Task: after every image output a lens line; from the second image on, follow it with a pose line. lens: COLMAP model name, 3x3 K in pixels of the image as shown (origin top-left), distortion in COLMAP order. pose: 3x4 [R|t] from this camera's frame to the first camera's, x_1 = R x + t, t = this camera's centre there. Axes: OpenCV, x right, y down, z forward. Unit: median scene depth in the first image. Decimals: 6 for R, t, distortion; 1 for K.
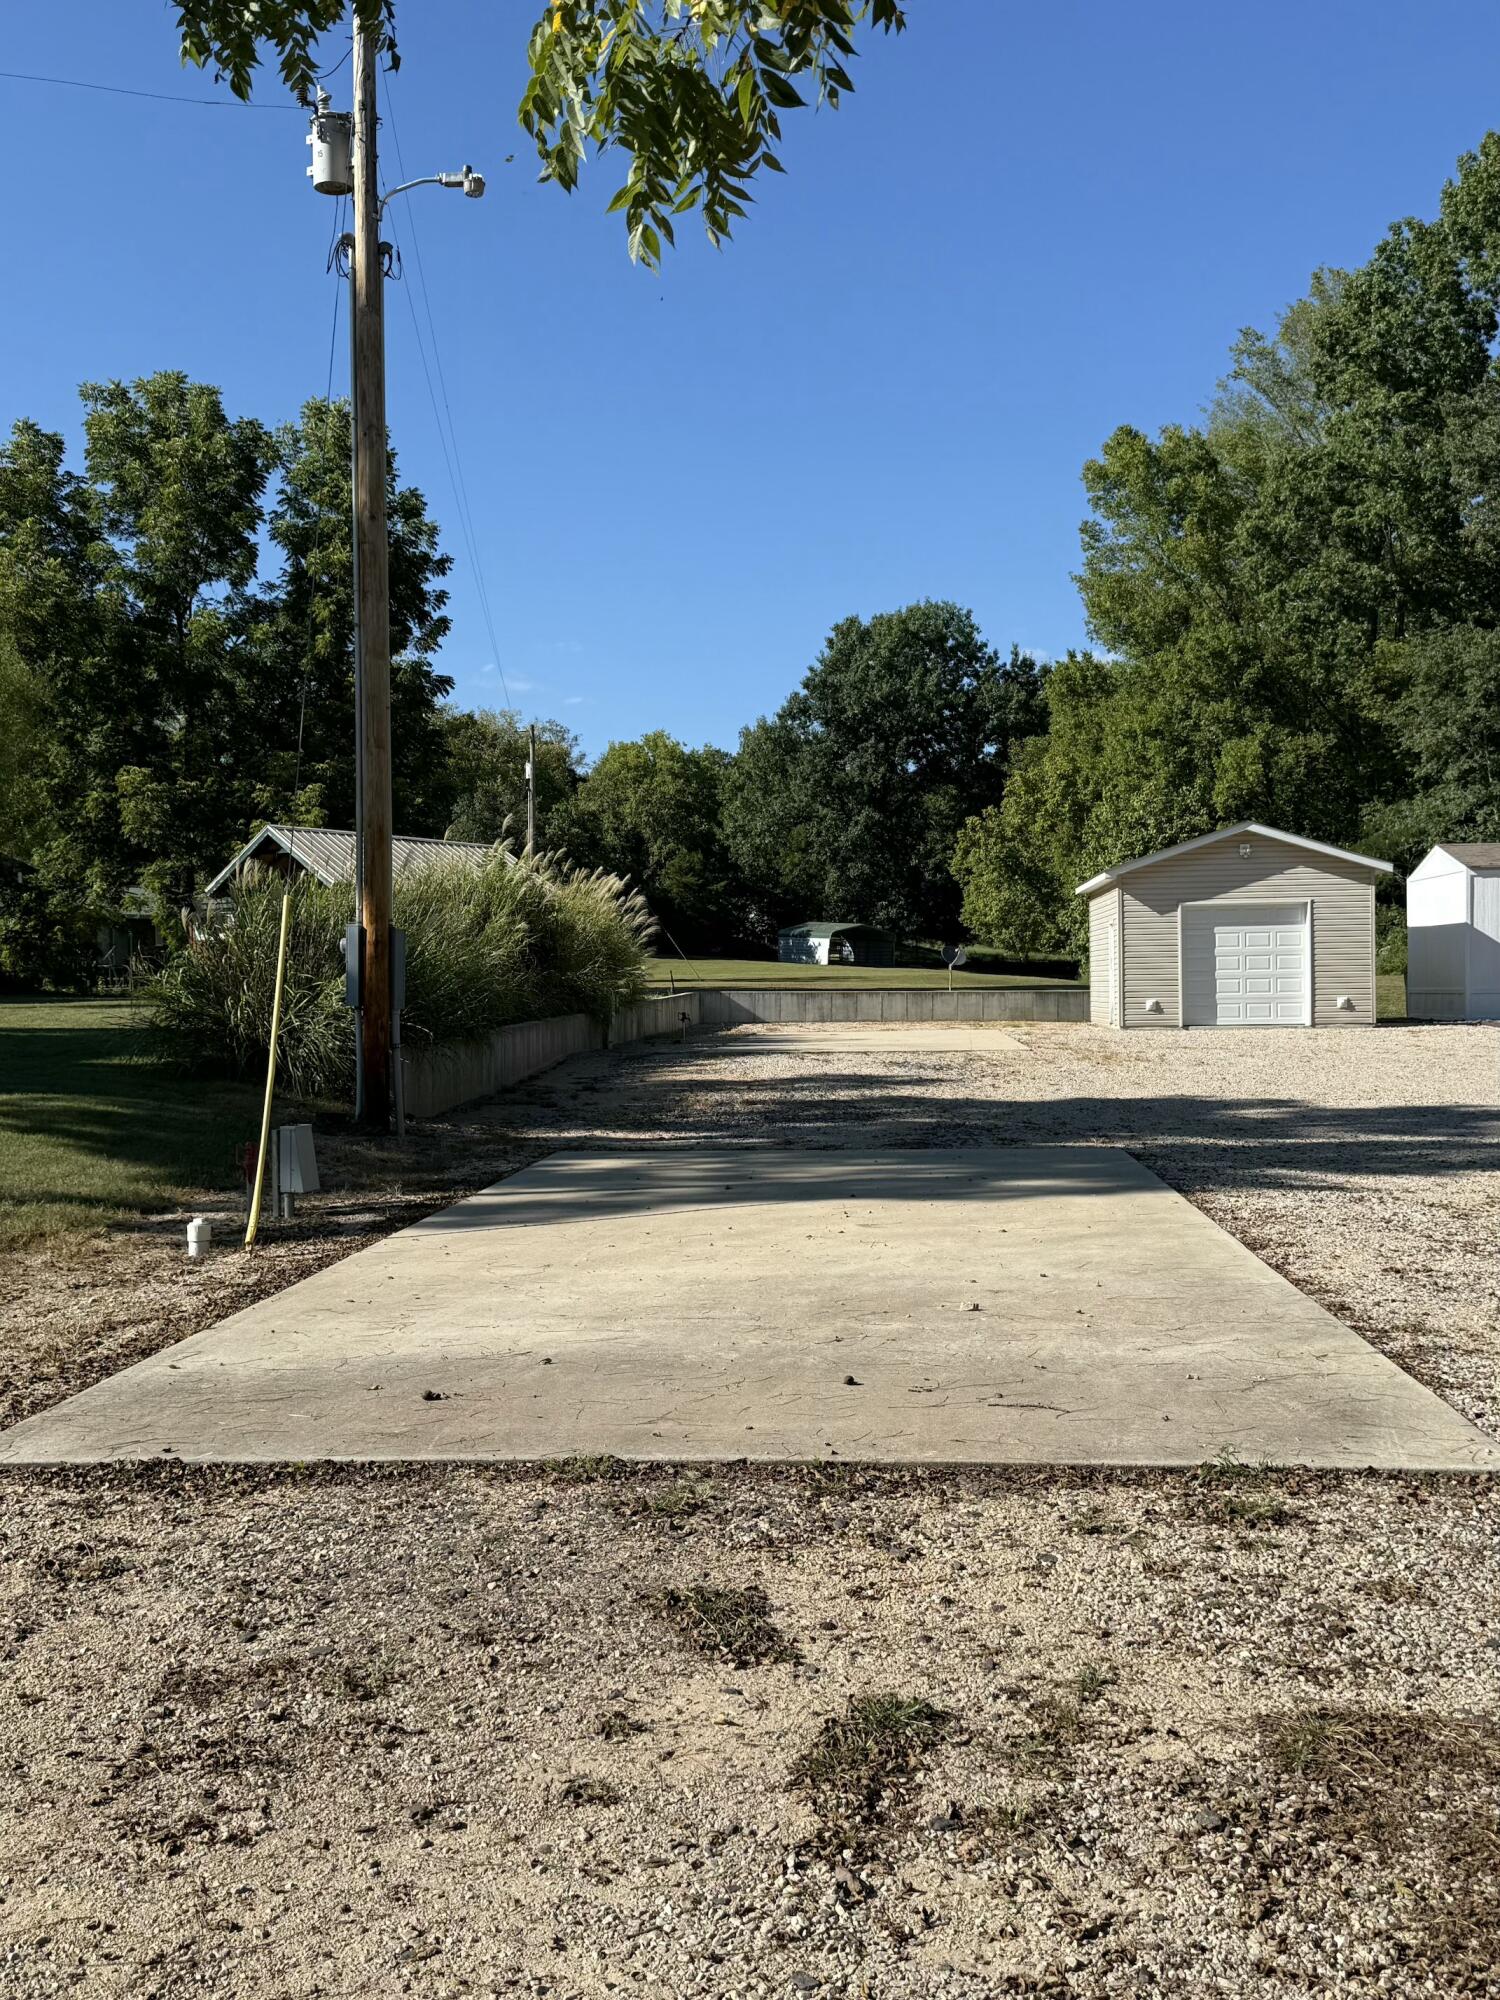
lens RADIAL K [[1998.0, 0, 732.1], [0, 1998.0, 1012.1], [0, 0, 1]] dist [0.083073, 0.000000]
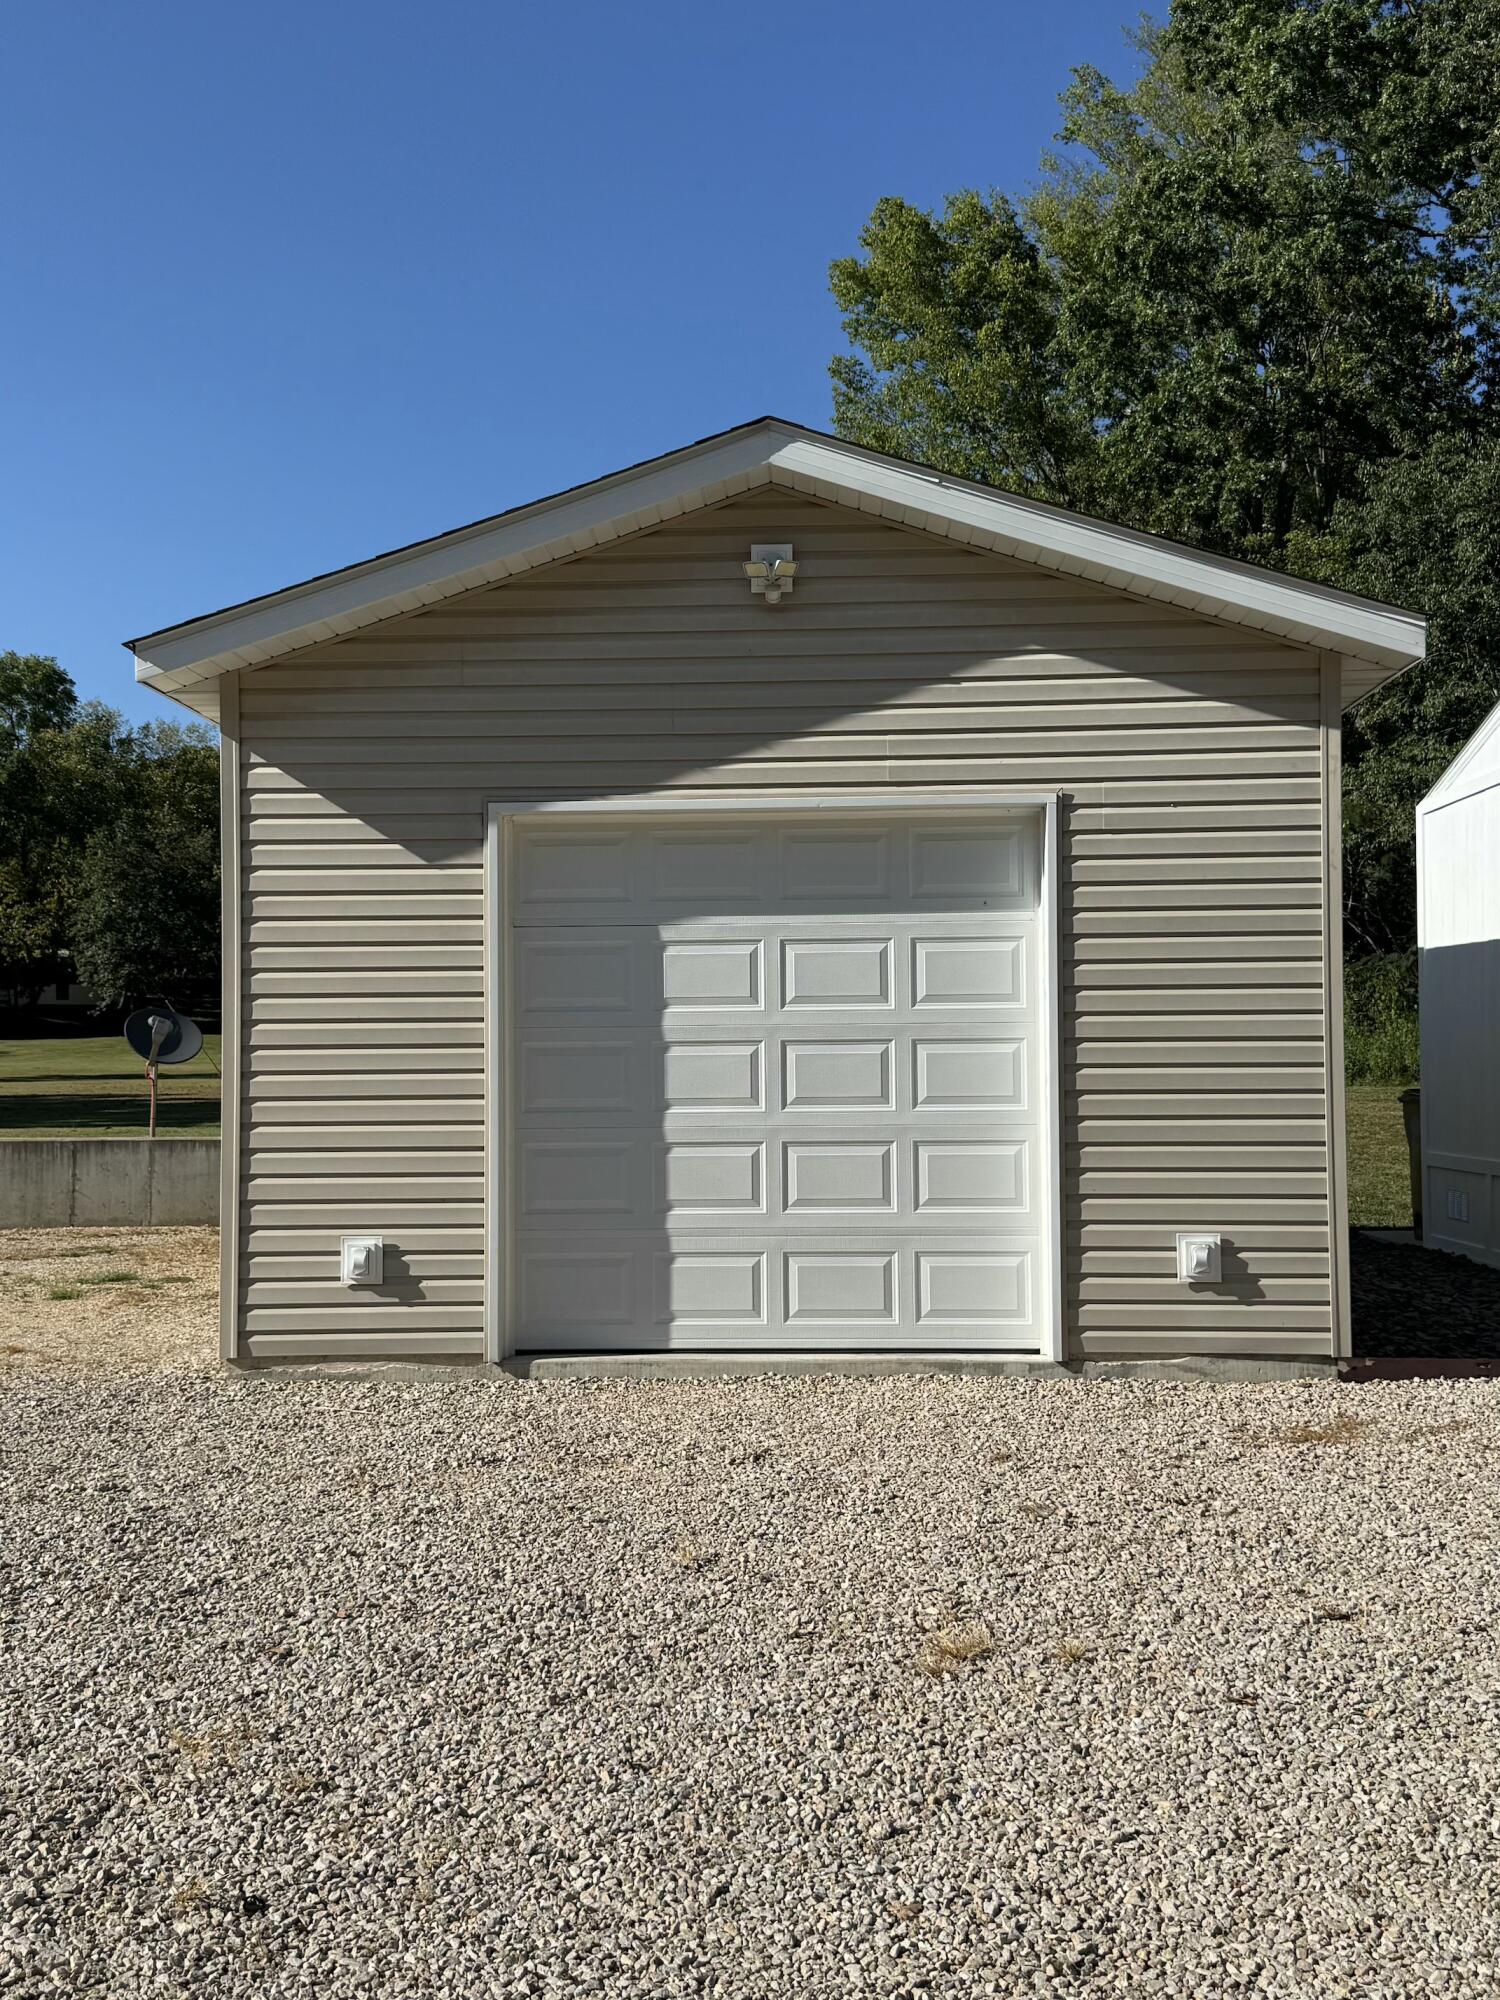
lens RADIAL K [[1967.8, 0, 729.8], [0, 1967.8, 1016.8], [0, 0, 1]] dist [0.022440, 0.000000]
pose [[0.999284, 0.008071, 0.036974, 0.138374], [-0.006605, 0.999193, -0.039607, -0.012681], [-0.037264, 0.039335, 0.998531, 0.446430]]
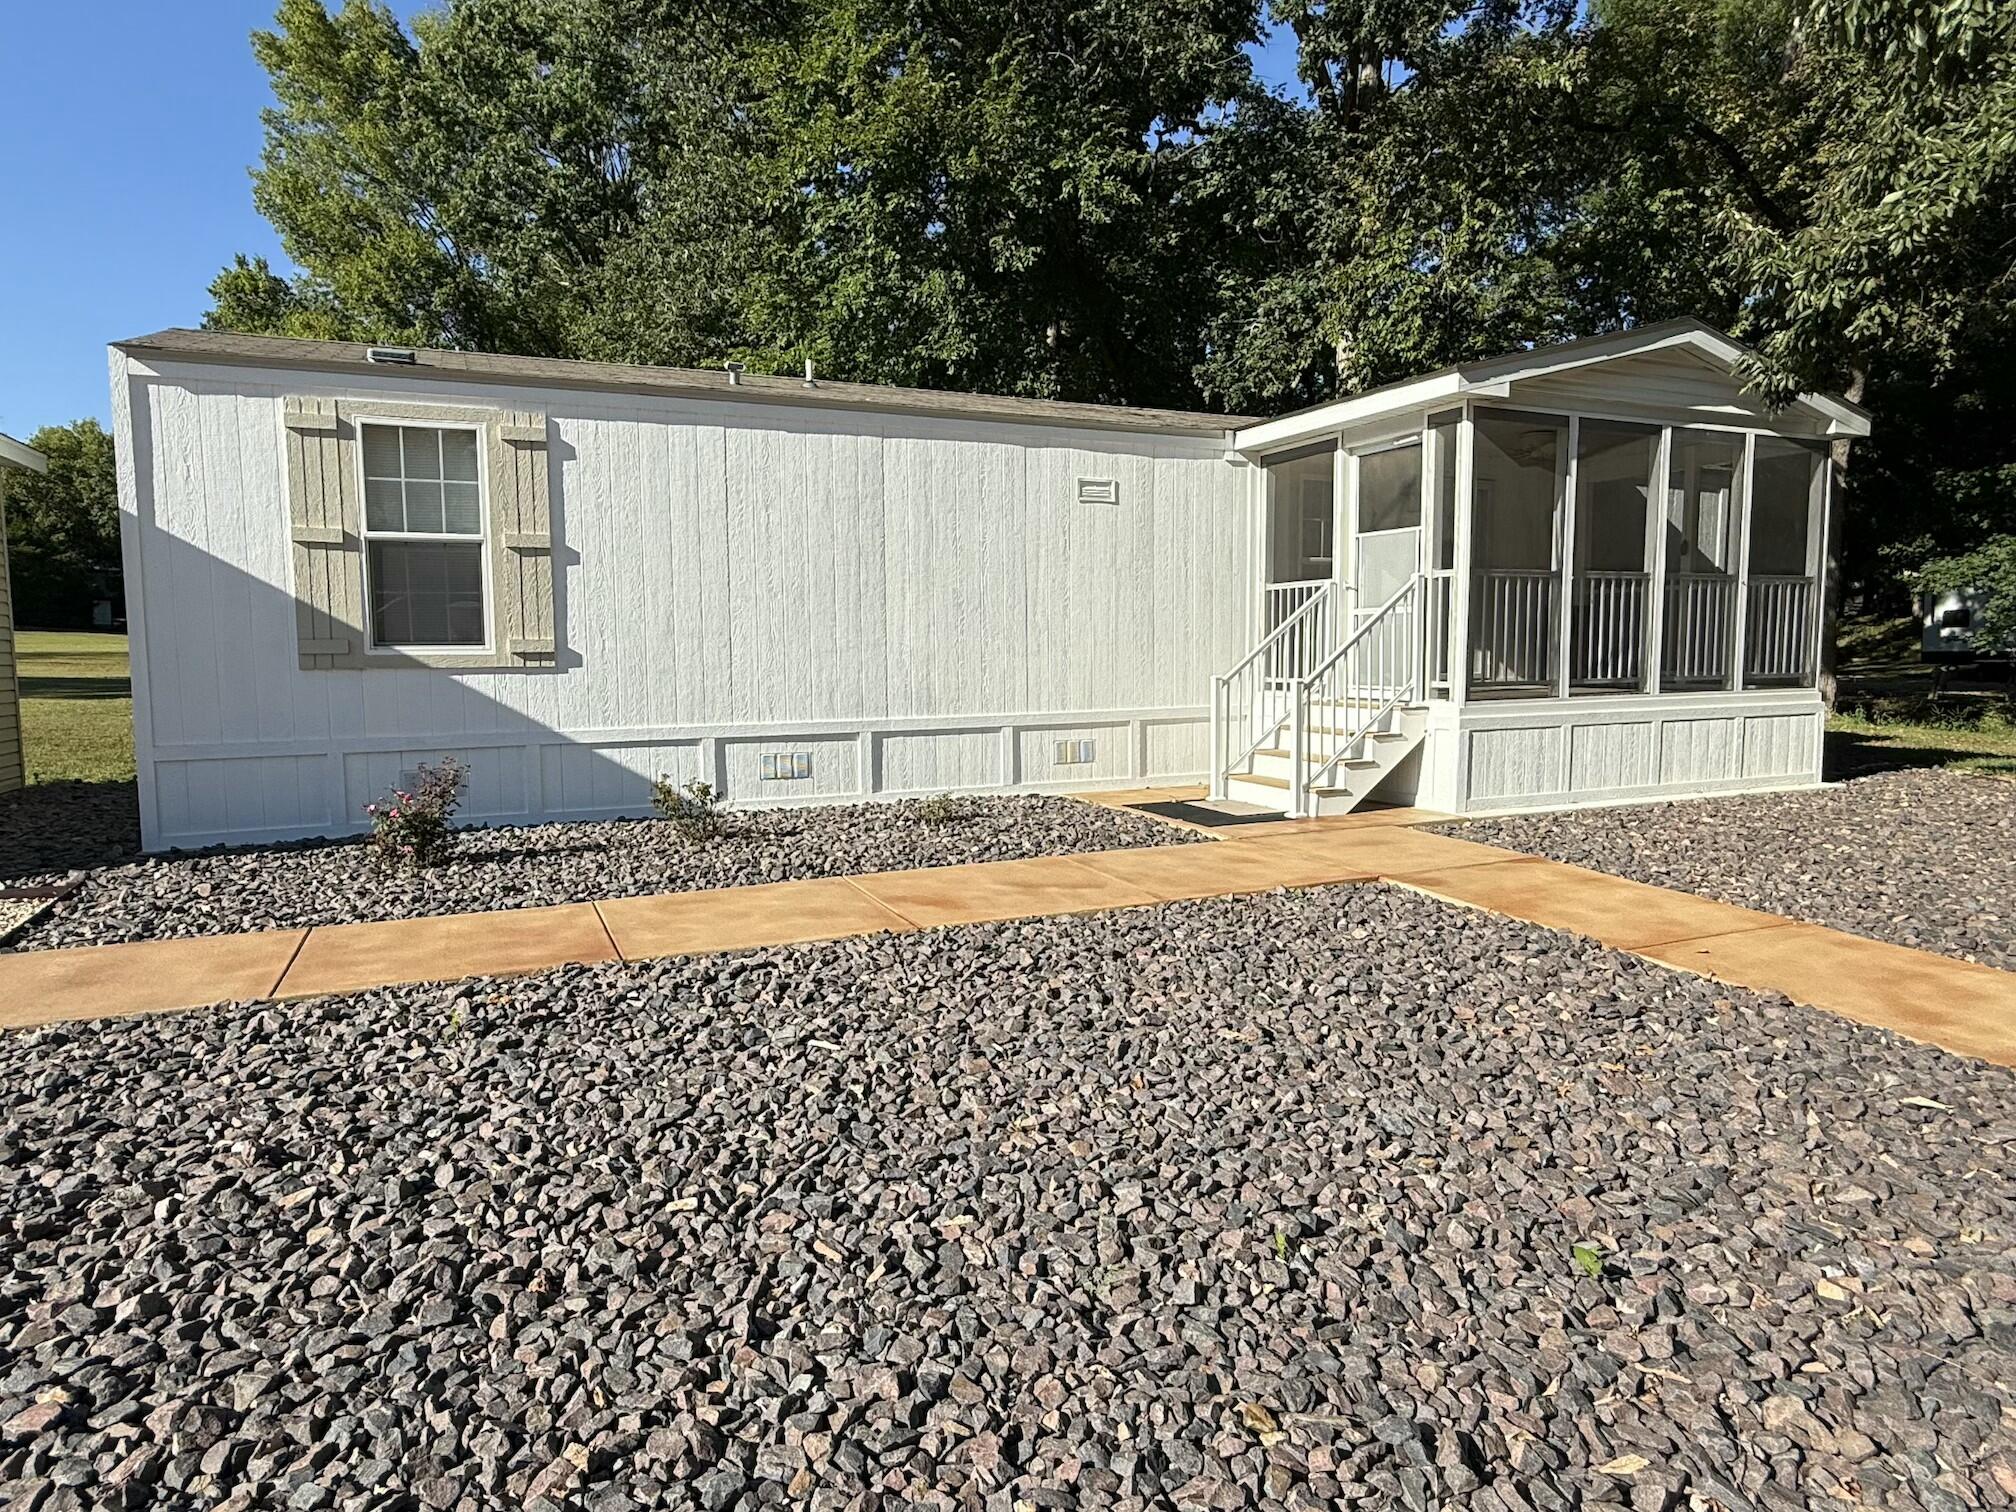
lens RADIAL K [[1210.8, 0, 1004.9], [0, 1210.8, 755.2], [0, 0, 1]] dist [0.000523, 0.000100]
pose [[0.881627, -0.034883, 0.470655, 0.229226], [-0.000162, 0.997242, 0.074215, -0.014242], [-0.471946, -0.065506, 0.879190, 0.451147]]
